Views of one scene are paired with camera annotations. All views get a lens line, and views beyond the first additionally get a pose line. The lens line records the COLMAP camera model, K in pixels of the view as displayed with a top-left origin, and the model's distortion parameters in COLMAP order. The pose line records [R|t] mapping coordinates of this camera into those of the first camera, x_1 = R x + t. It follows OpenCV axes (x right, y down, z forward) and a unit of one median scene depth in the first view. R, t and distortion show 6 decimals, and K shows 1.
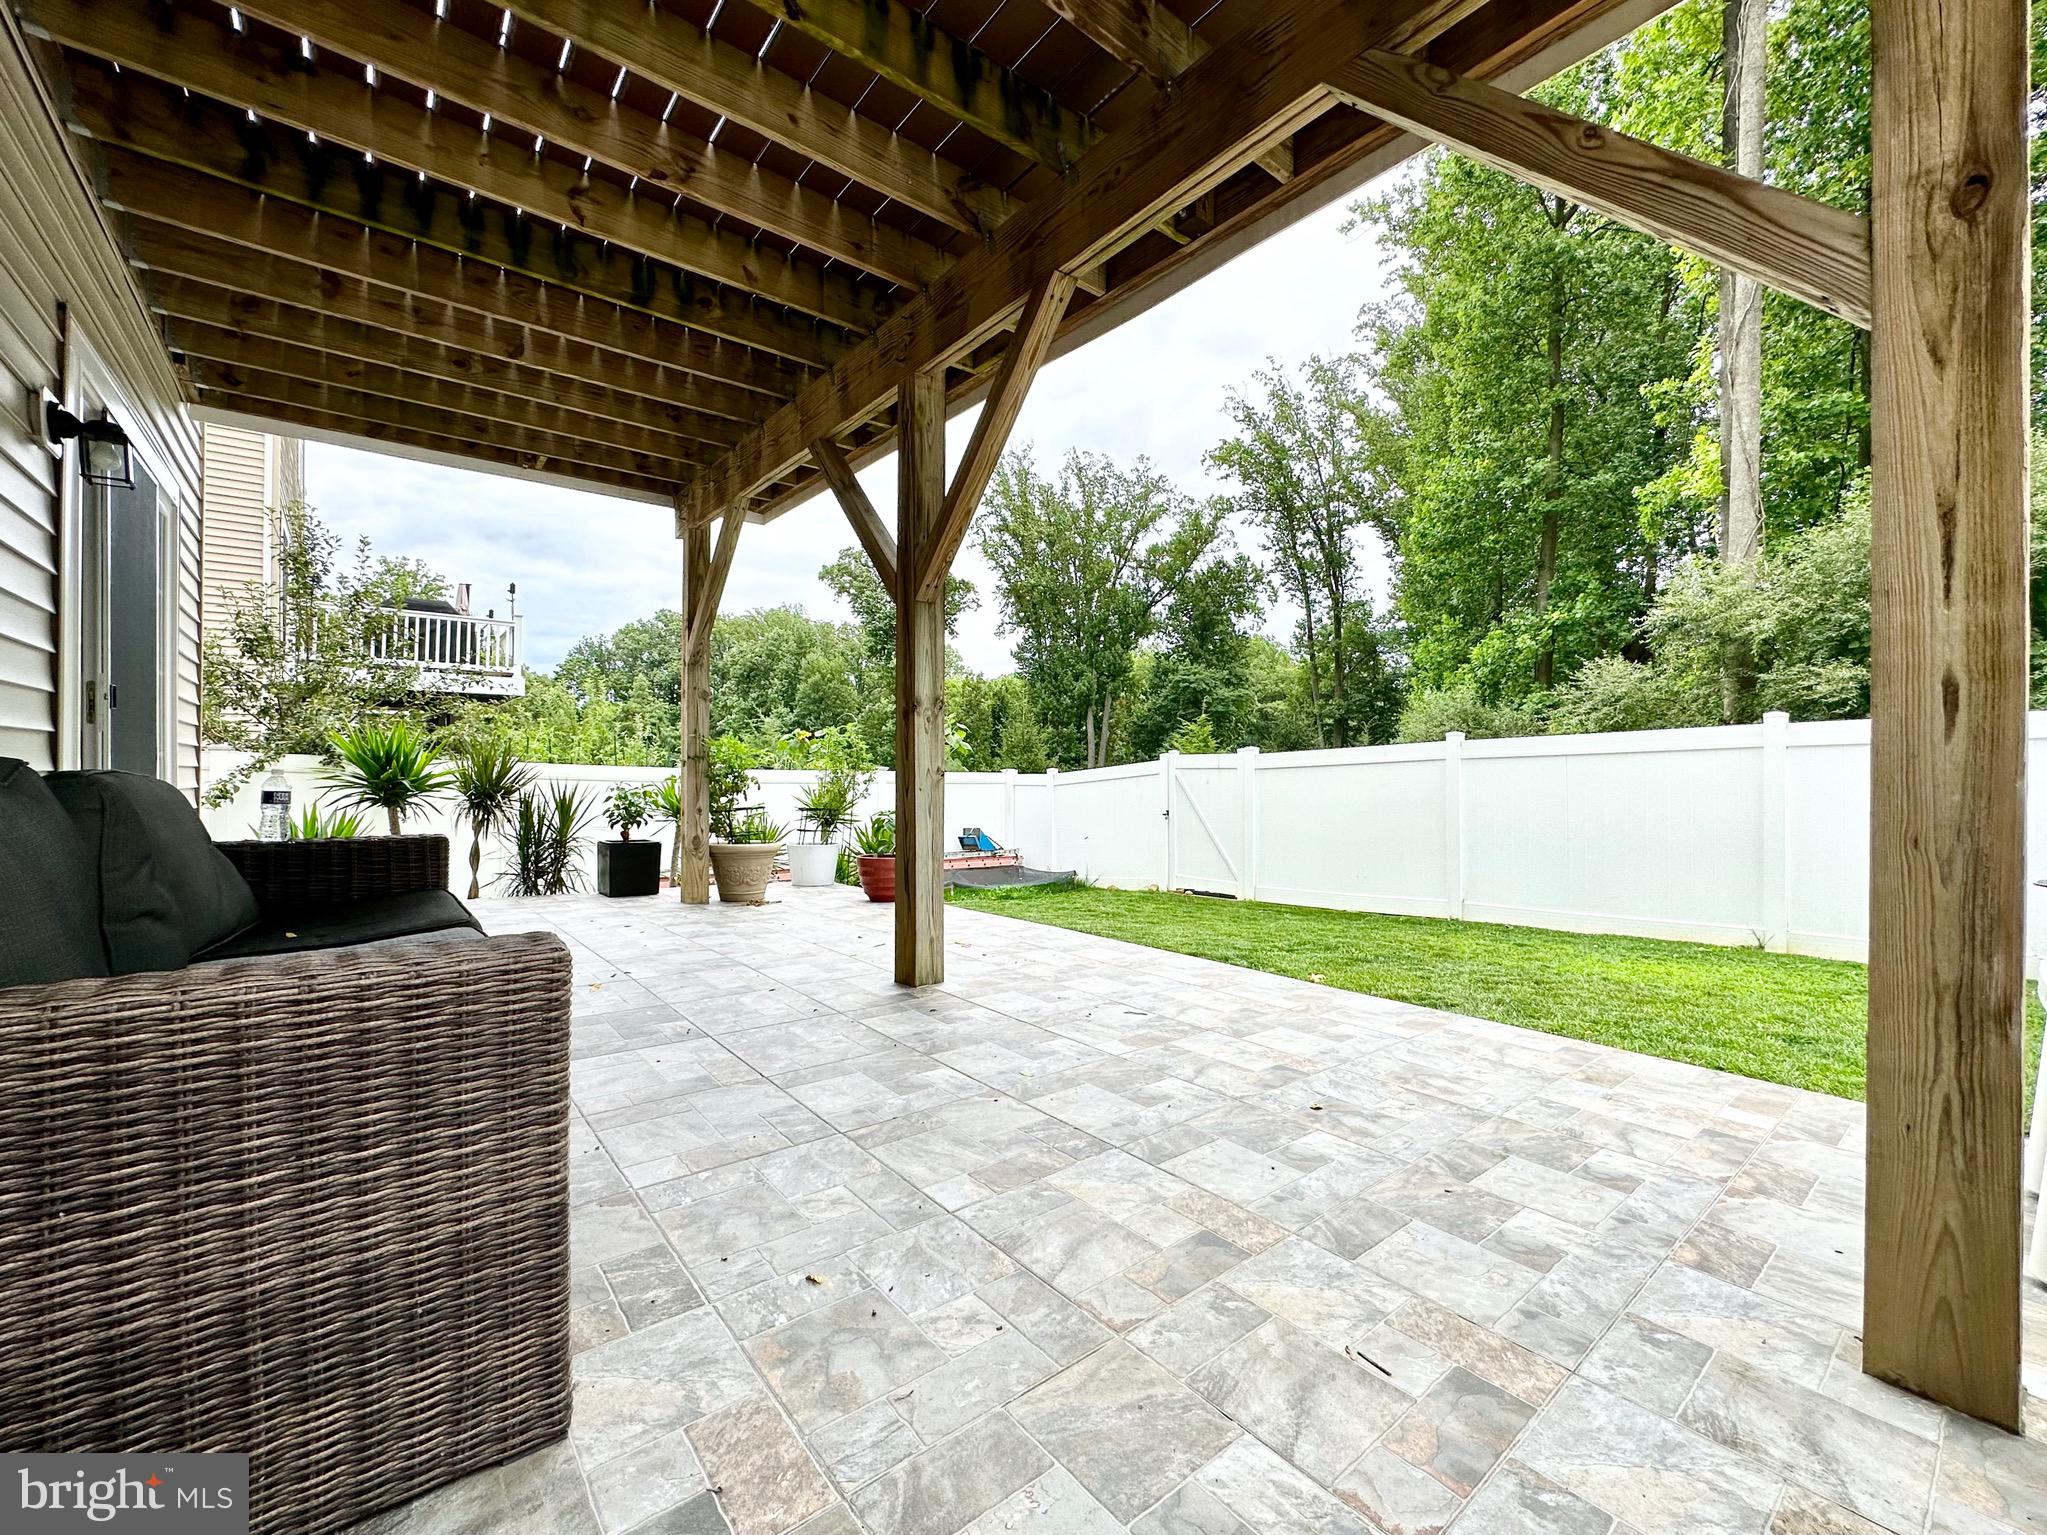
lens RADIAL K [[831.9, 0, 1027.5], [0, 831.9, 767.7], [0, 0, 1]] dist [-0.002328, 0.000106]
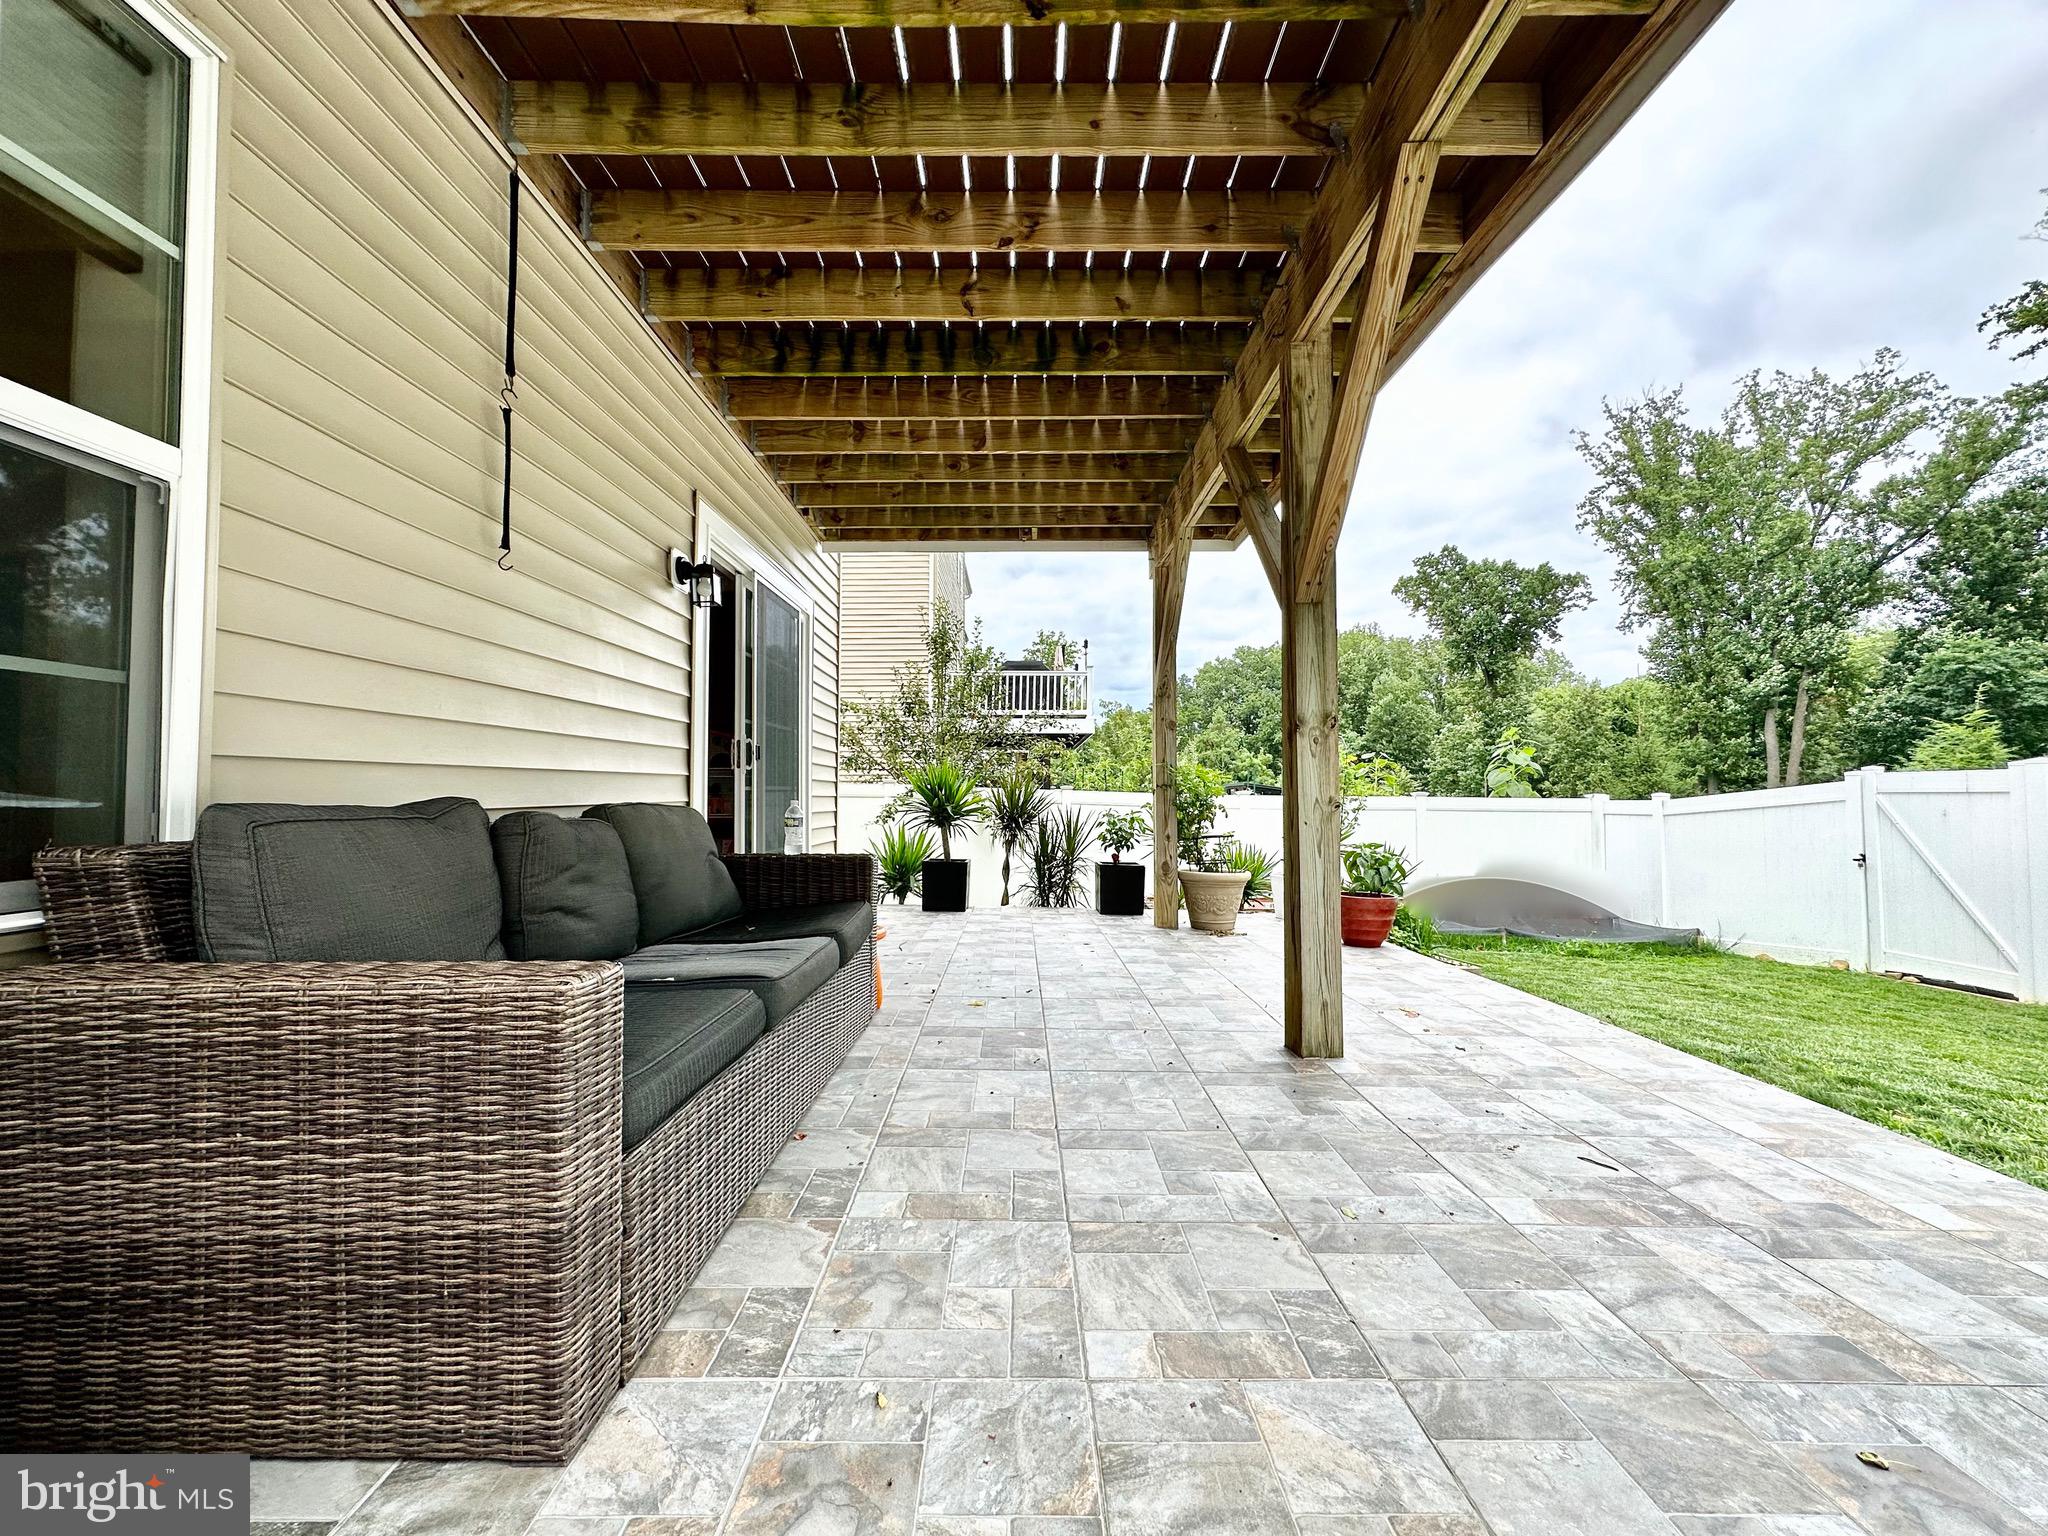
lens RADIAL K [[814.0, 0, 1030.5], [0, 814.0, 767.0], [0, 0, 1]] dist [-0.002703, -0.000027]
pose [[0.784332, -0.023971, -0.619878, 0.105659], [0.004633, 0.999452, -0.032788, -0.003266], [0.620324, 0.022844, 0.784013, 0.109691]]
